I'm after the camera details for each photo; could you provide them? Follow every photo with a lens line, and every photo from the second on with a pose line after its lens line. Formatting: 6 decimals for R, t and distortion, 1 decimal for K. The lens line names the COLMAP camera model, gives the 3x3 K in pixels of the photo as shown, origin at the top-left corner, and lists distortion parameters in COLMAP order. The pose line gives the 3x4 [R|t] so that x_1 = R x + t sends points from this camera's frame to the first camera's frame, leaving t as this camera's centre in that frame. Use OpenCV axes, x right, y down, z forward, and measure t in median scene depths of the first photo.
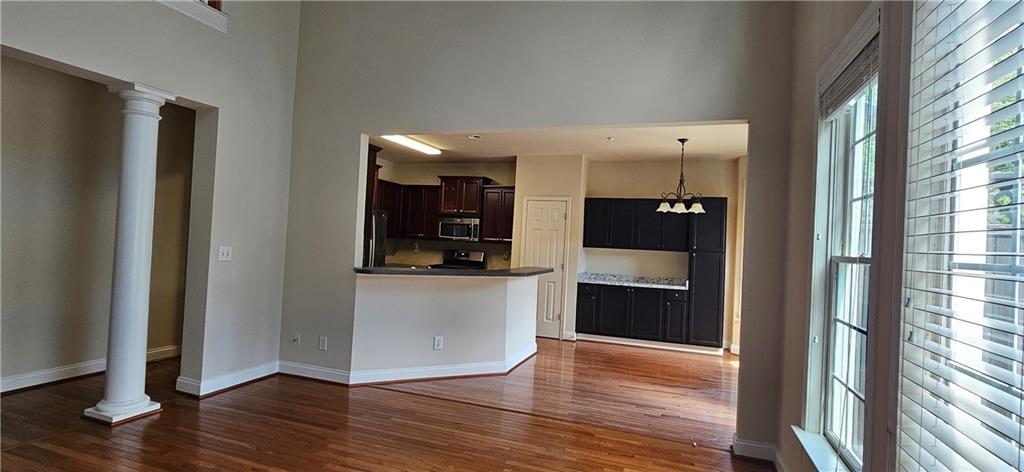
lens RADIAL K [[480.1, 0, 512.3], [0, 480.1, 235.5], [0, 0, 1]] dist [-0.000807, -0.000102]
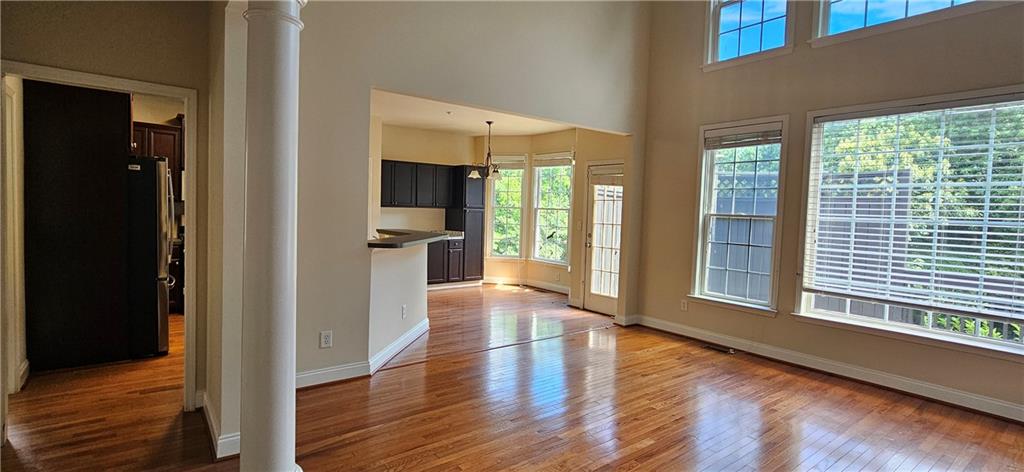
lens RADIAL K [[480.1, 0, 516.1], [0, 480.1, 236.5], [0, 0, 1]] dist [-0.000807, -0.000102]
pose [[0.528990, -0.078463, 0.844993, -0.581078], [-0.017203, 0.994520, 0.103117, -0.023821], [-0.848454, -0.069084, 0.524742, 0.201382]]
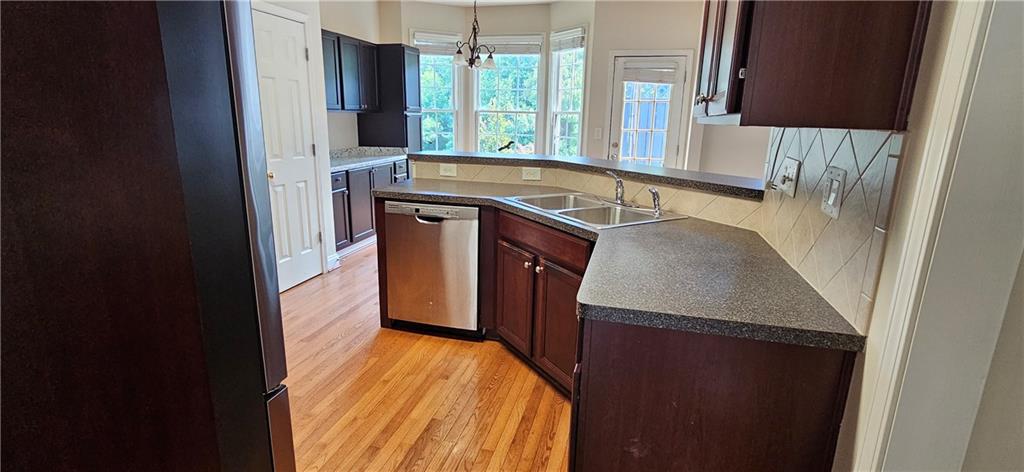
lens RADIAL K [[480.1, 0, 509.8], [0, 480.1, 234.2], [0, 0, 1]] dist [-0.000807, -0.000102]
pose [[-0.077970, -0.284475, 0.955508, -0.472317], [-0.033852, 0.958628, 0.282642, -0.006056], [-0.996381, -0.010308, -0.084374, 0.816116]]
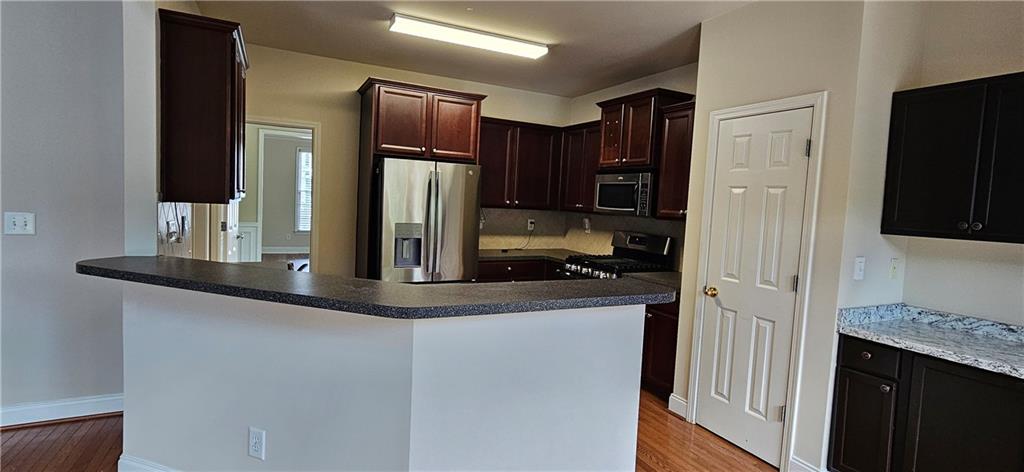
lens RADIAL K [[480.1, 0, 510.0], [0, 480.1, 230.5], [0, 0, 1]] dist [-0.000807, -0.000102]
pose [[0.719730, 0.026666, -0.693742, 0.202751], [-0.005651, 0.999454, 0.032555, 0.013020], [0.694231, -0.019510, 0.719488, 0.577448]]
